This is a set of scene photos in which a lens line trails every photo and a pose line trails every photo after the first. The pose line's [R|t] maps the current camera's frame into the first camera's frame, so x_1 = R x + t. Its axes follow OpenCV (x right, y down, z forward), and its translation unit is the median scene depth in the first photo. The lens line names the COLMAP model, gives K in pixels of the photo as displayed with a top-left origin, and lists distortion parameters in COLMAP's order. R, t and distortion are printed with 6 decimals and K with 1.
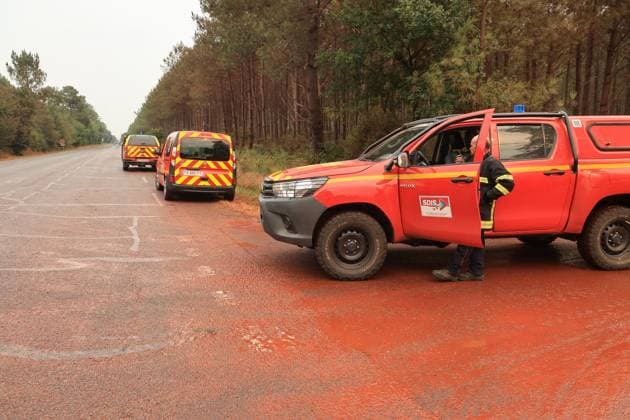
lens RADIAL K [[542.5, 0, 315.0], [0, 542.5, 210.0], [0, 0, 1]] dist [-0.010974, 0.065647]
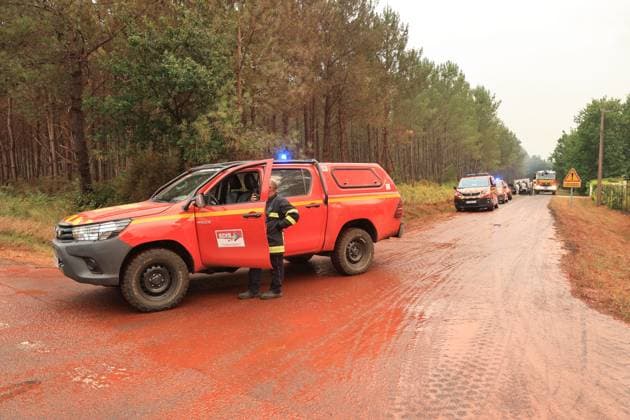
lens RADIAL K [[542.5, 0, 315.0], [0, 542.5, 210.0], [0, 0, 1]] dist [-0.010974, 0.065647]
pose [[0.855071, -0.048748, 0.516214, -0.219865], [0.076678, 0.996513, -0.032908, -0.014116], [-0.512809, 0.067721, 0.855827, -0.119198]]
